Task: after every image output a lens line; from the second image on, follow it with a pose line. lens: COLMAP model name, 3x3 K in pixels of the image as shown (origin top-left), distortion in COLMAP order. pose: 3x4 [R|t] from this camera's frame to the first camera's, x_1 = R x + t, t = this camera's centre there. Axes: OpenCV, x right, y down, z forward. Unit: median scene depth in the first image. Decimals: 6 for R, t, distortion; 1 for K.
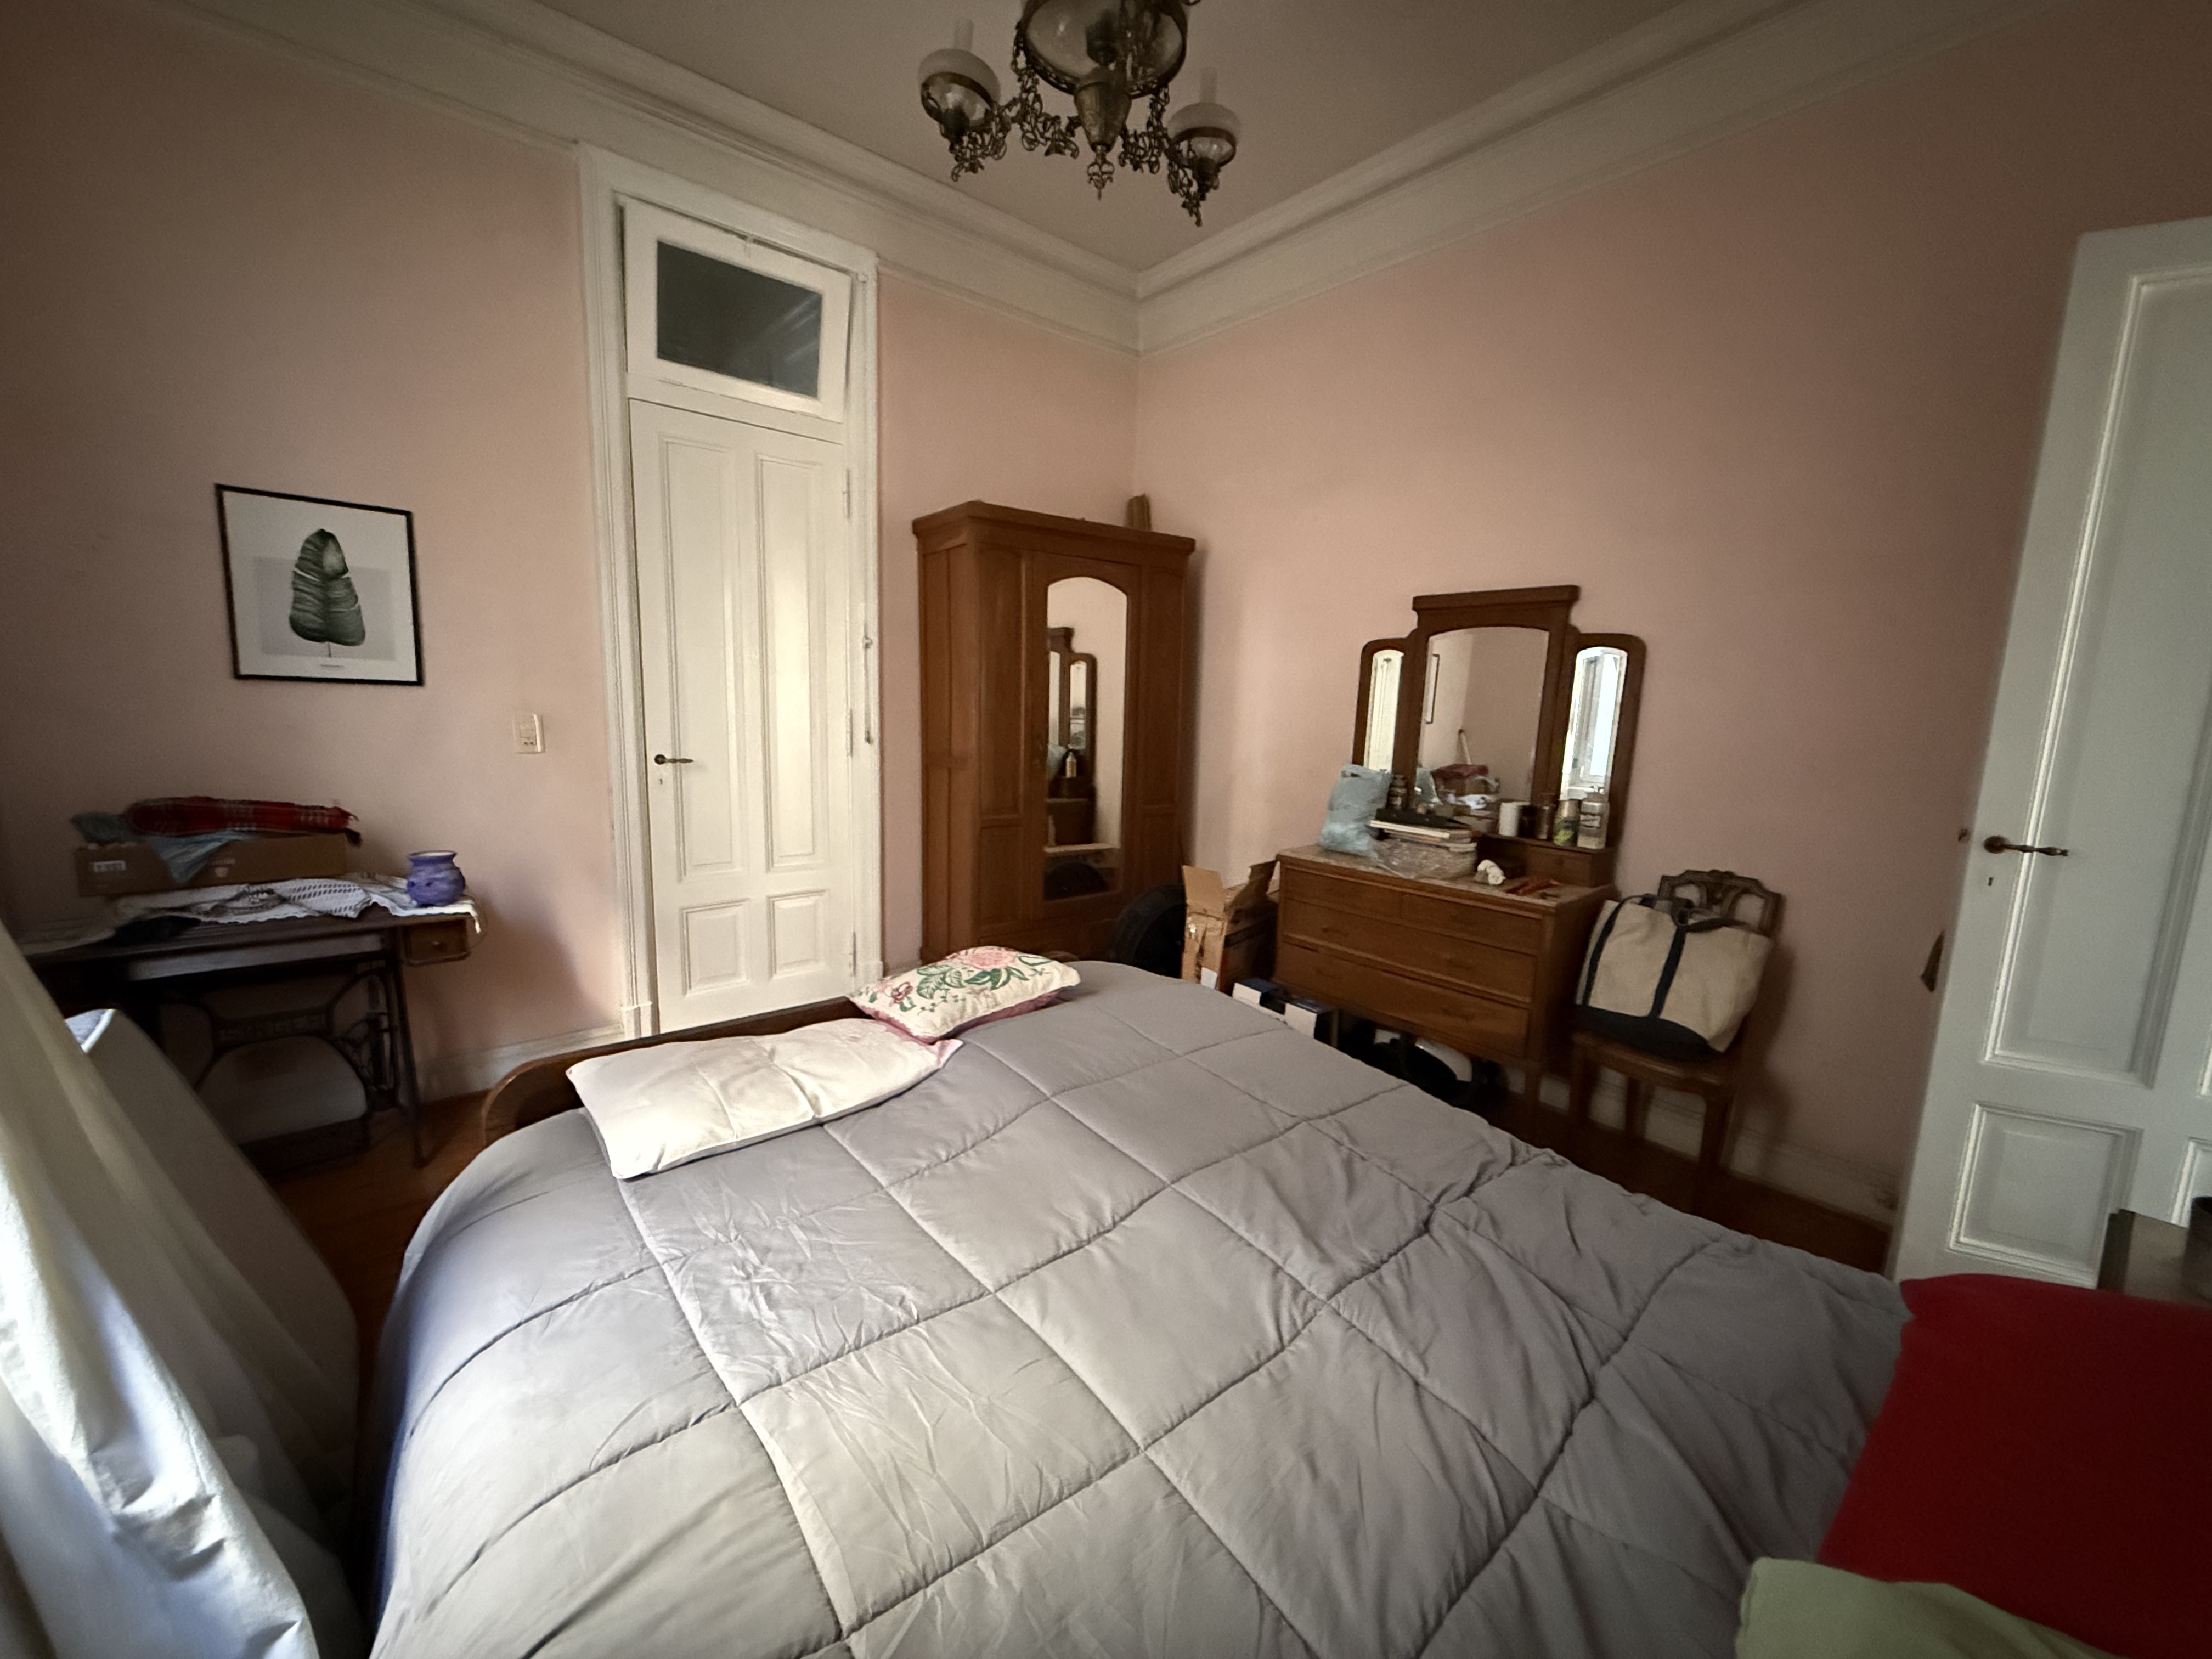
lens RADIAL K [[875.7, 0, 1100.8], [0, 875.7, 832.0], [0, 0, 1]] dist [-0.002488, -0.000395]
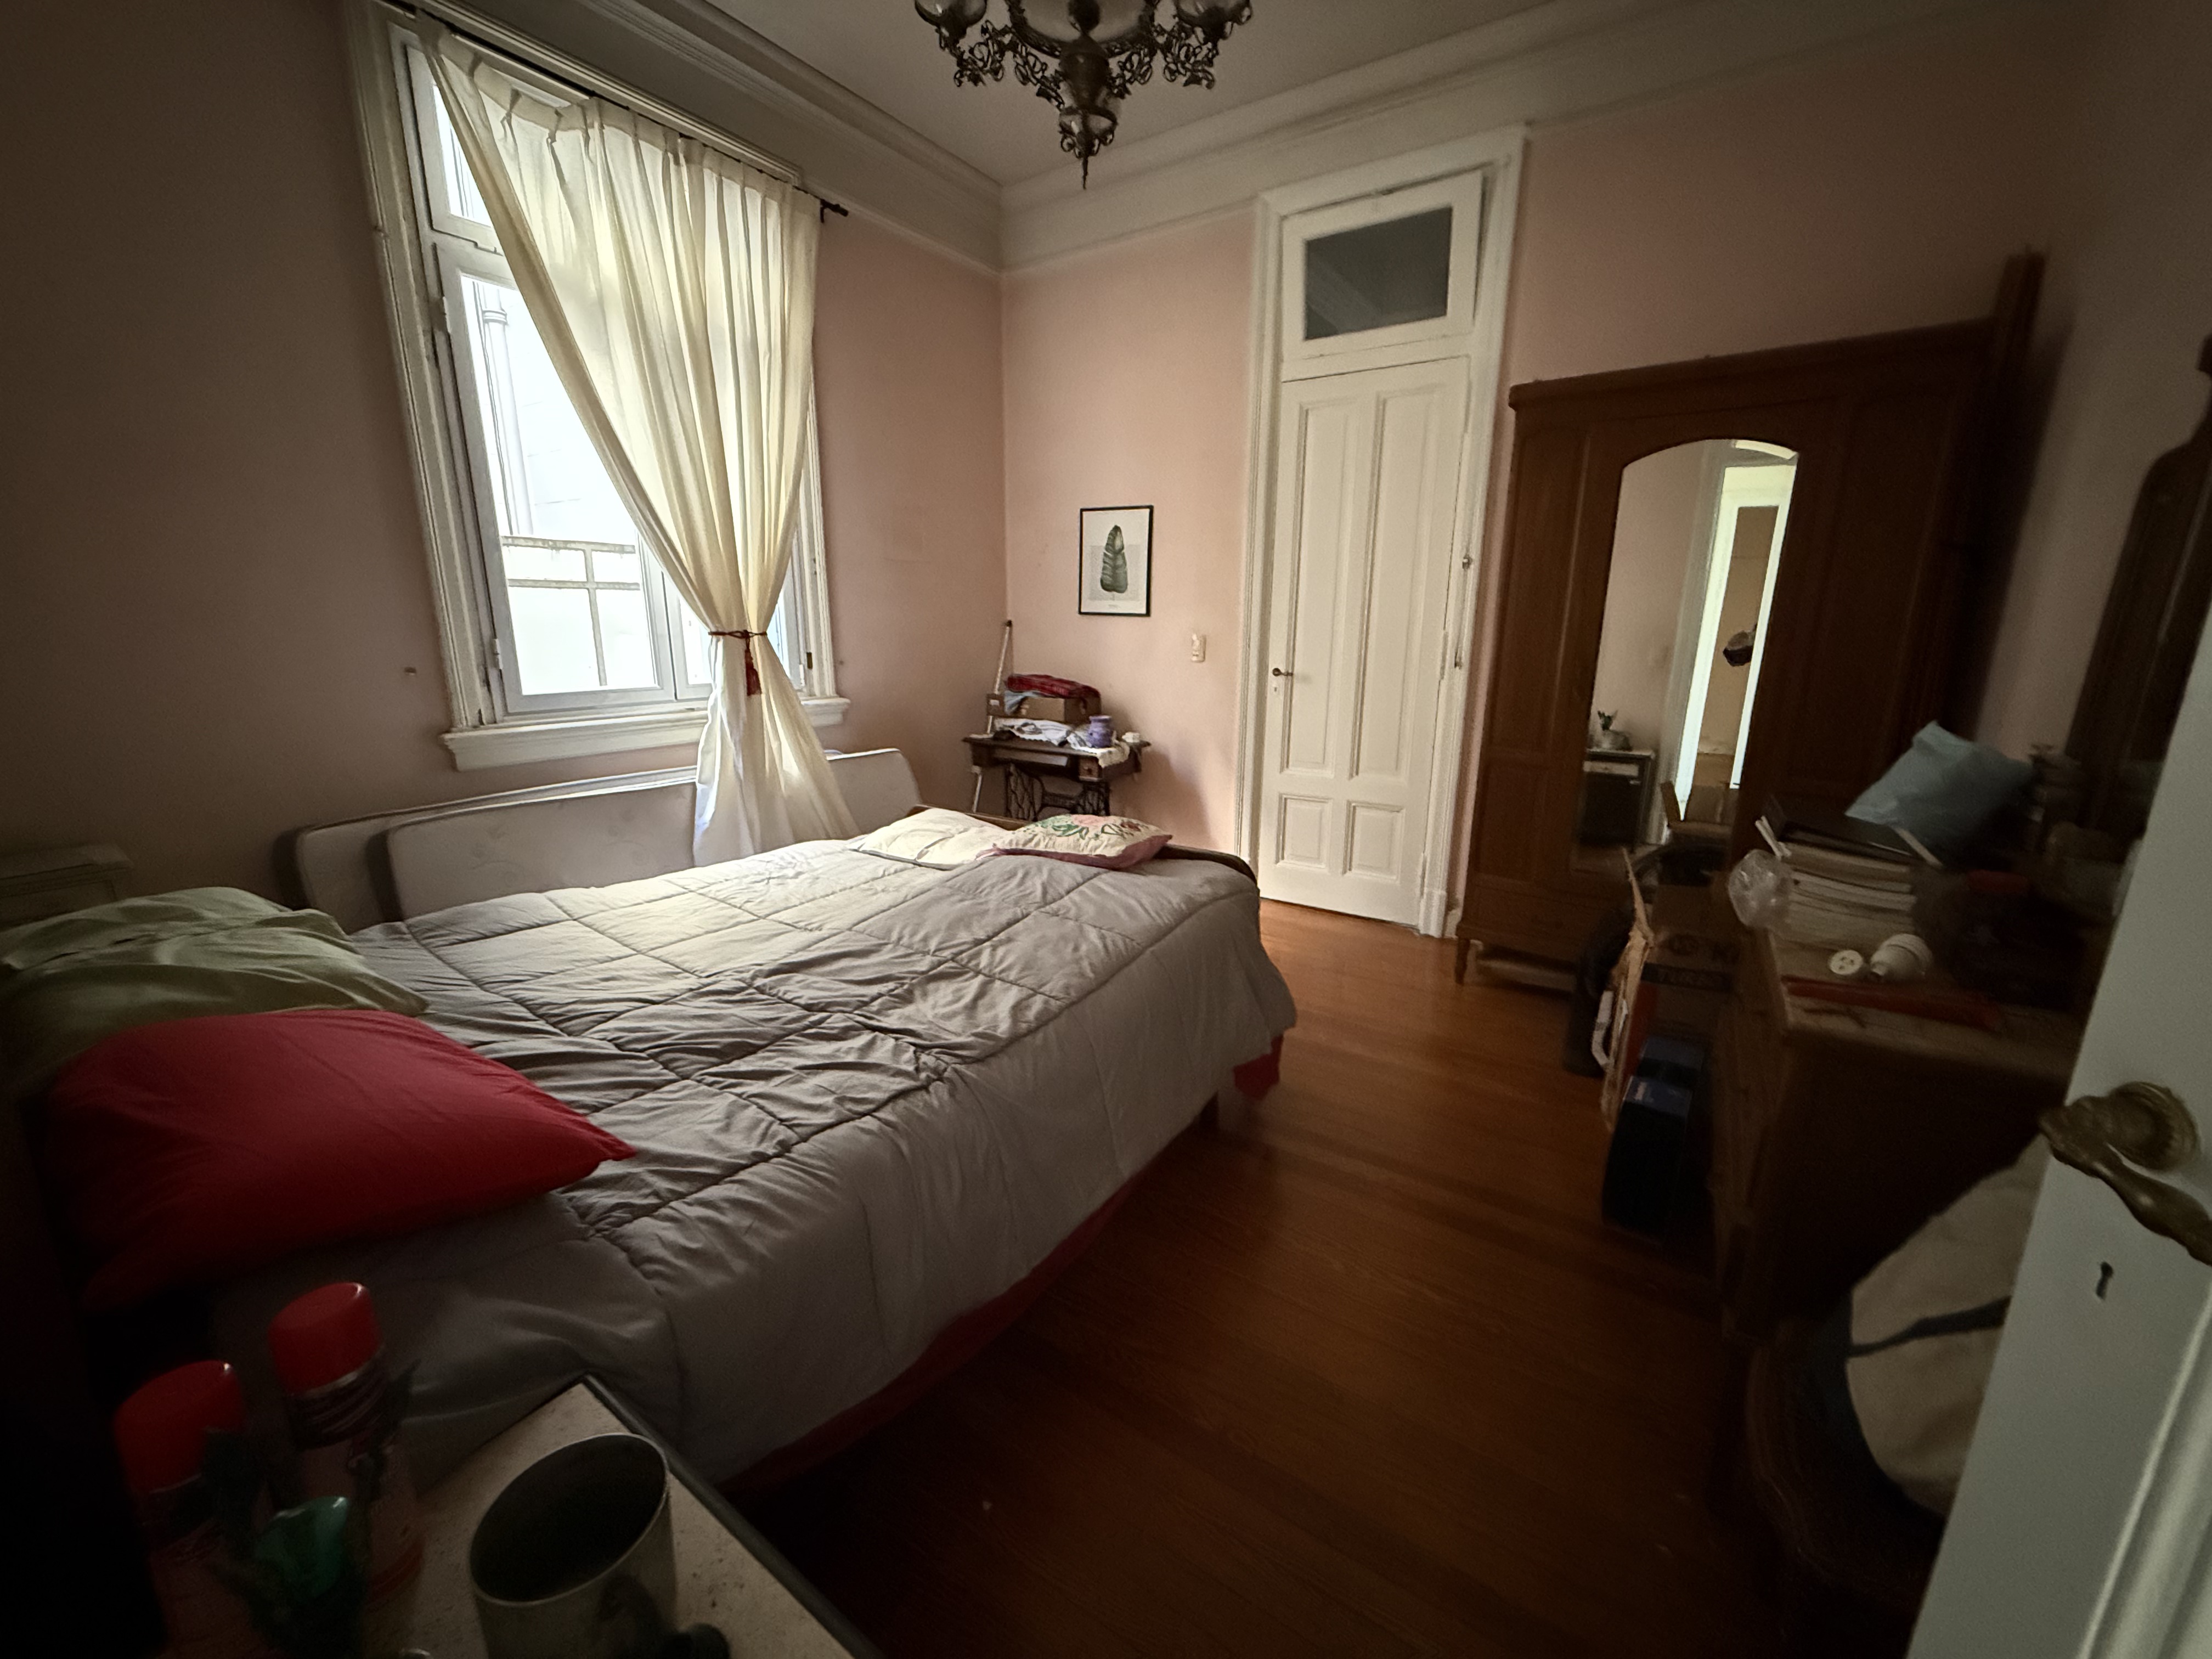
lens RADIAL K [[875.7, 0, 1096.2], [0, 875.7, 833.8], [0, 0, 1]] dist [-0.002488, -0.000395]
pose [[0.272551, 0.202897, -0.940505, 0.832726], [-0.148284, 0.974691, 0.167300, -0.035956], [0.950646, 0.093864, 0.295739, 0.502226]]
